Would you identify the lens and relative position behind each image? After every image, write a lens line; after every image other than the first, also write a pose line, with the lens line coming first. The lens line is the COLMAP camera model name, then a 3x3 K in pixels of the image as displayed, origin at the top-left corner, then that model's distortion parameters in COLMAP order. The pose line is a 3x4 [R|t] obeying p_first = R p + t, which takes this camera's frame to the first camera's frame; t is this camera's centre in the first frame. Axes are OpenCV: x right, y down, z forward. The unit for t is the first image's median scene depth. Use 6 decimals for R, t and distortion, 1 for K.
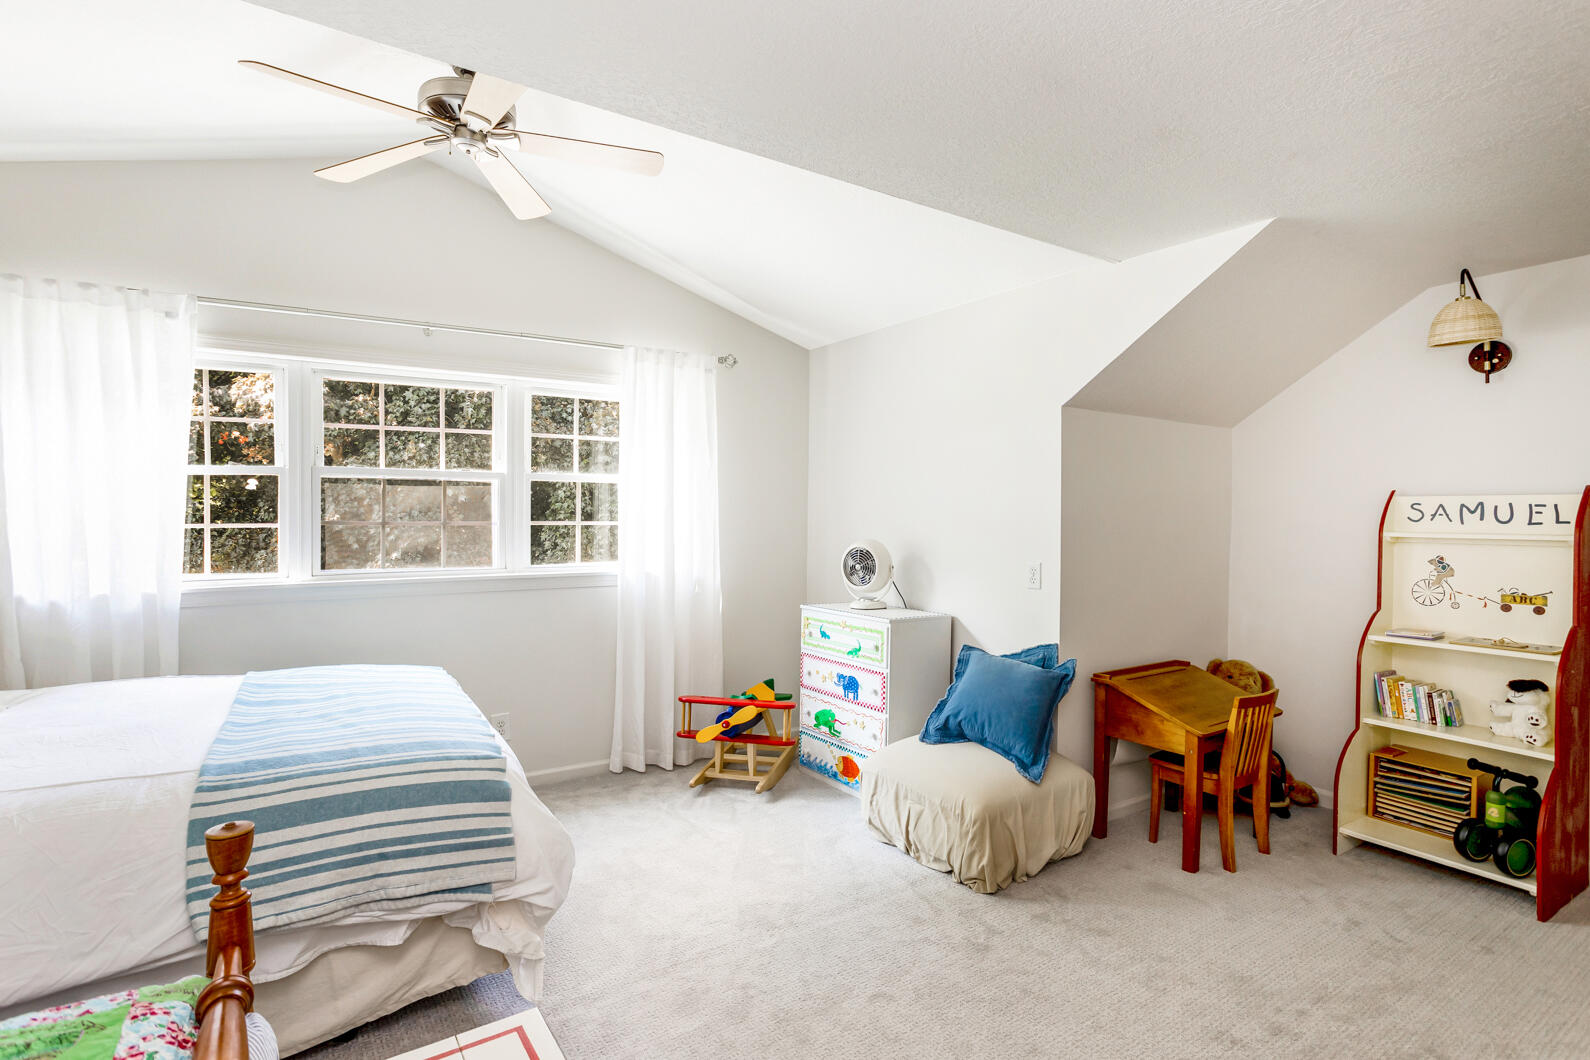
lens RADIAL K [[768.3, 0, 801.5], [0, 768.3, 527.6], [0, 0, 1]] dist [-0.035115, 0.000573]
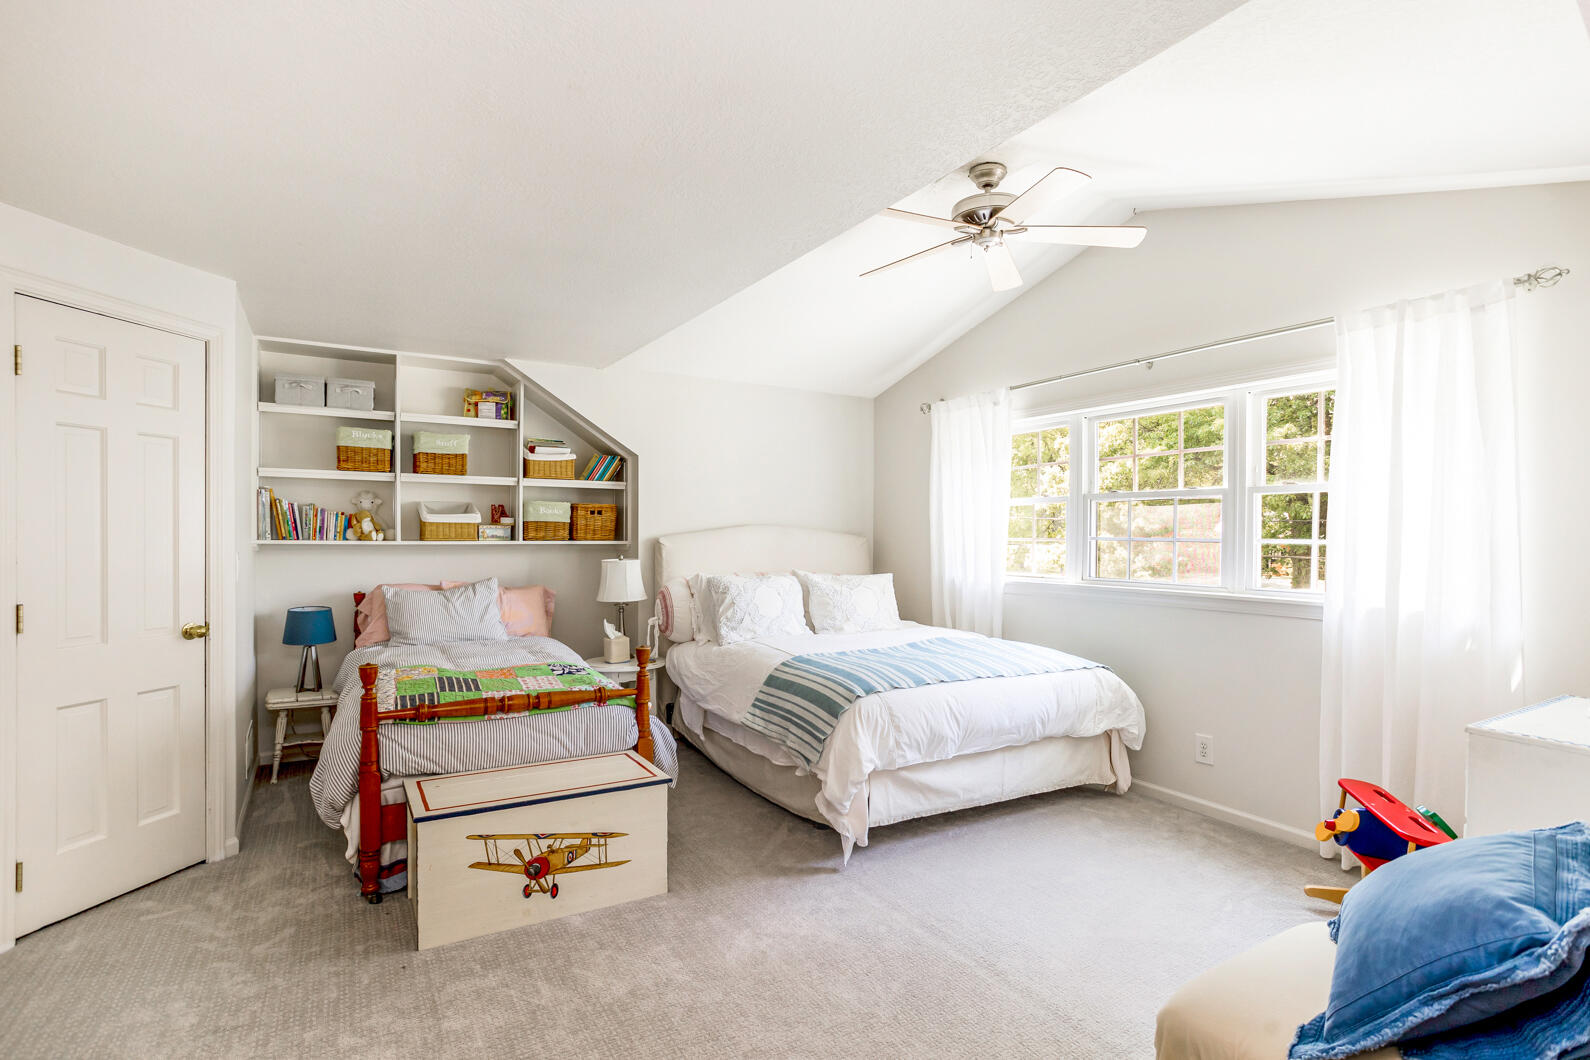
lens RADIAL K [[768.3, 0, 801.5], [0, 768.3, 527.6], [0, 0, 1]] dist [-0.035115, 0.000573]
pose [[-0.023475, -0.015659, -0.999602, 0.584649], [-0.020823, 0.999668, -0.015171, 0.004097], [0.999508, 0.020459, -0.023794, 0.495333]]
